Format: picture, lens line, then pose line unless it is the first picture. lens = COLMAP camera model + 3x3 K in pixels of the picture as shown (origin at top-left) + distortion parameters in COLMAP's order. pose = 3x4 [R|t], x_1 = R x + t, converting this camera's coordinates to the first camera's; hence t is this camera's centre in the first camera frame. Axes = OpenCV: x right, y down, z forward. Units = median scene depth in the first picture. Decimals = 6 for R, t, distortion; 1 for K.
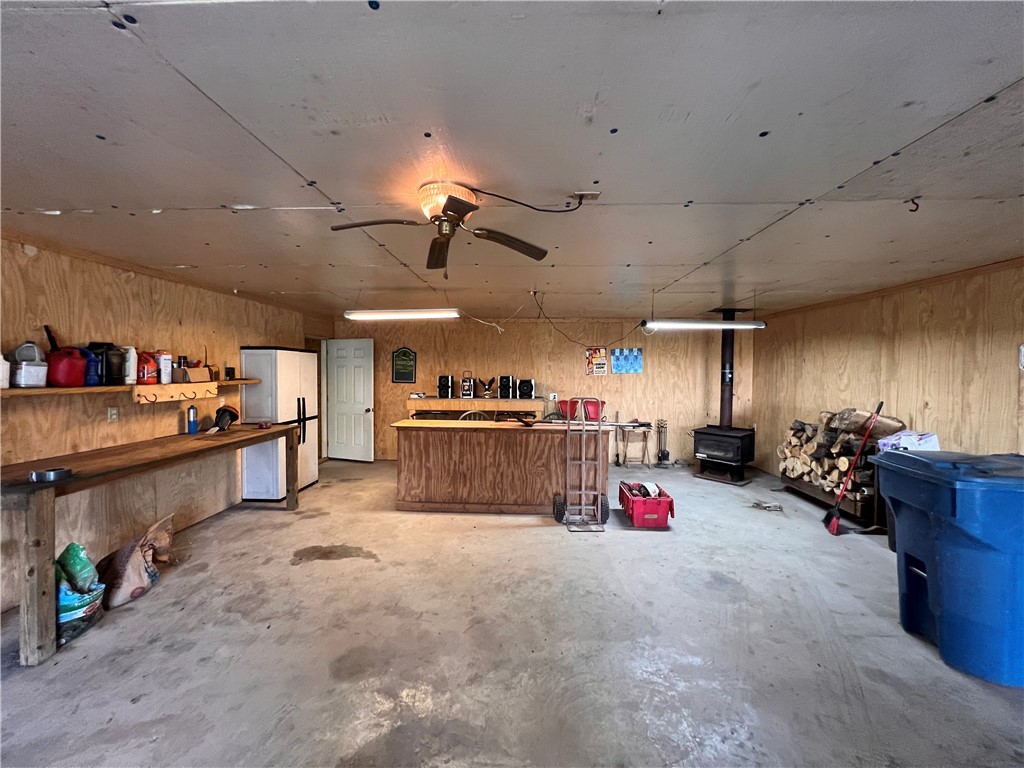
lens RADIAL K [[411.7, 0, 512.0], [0, 411.7, 384.0], [0, 0, 1]] dist [-0.000999, -0.000064]
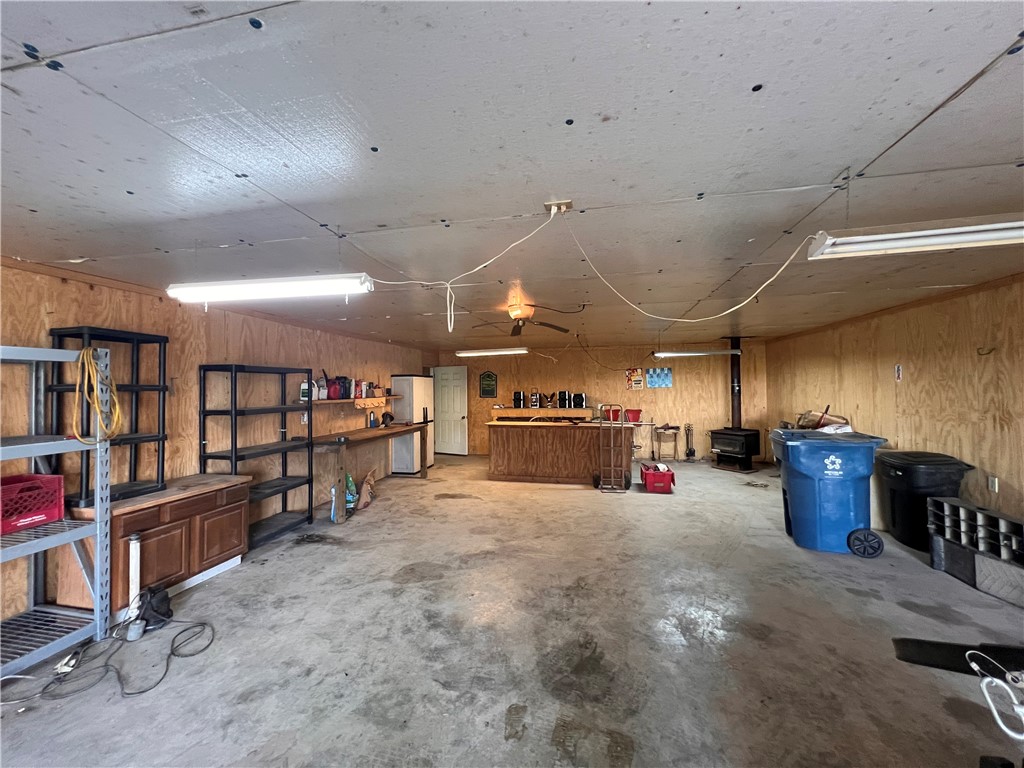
lens RADIAL K [[411.7, 0, 512.0], [0, 411.7, 384.0], [0, 0, 1]] dist [-0.000999, -0.000064]
pose [[0.985537, -0.018907, -0.168402, 0.065421], [0.012055, 0.999061, -0.041621, 0.015102], [0.169031, 0.038989, 0.984839, -0.484475]]
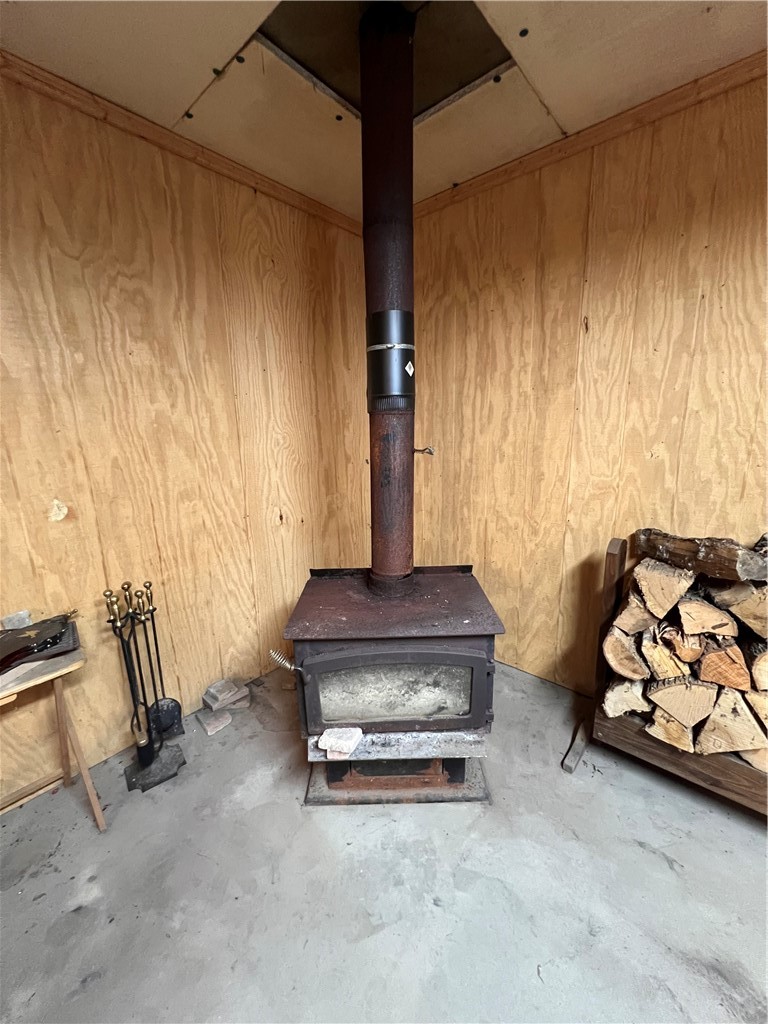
lens RADIAL K [[411.7, 0, 384.0], [0, 411.7, 512.0], [0, 0, 1]] dist [-0.000999, -0.000064]
pose [[0.625313, -0.187840, 0.757430, 0.414963], [0.049522, 0.978194, 0.201704, 0.012942], [-0.778801, -0.088619, 0.620979, 1.083137]]
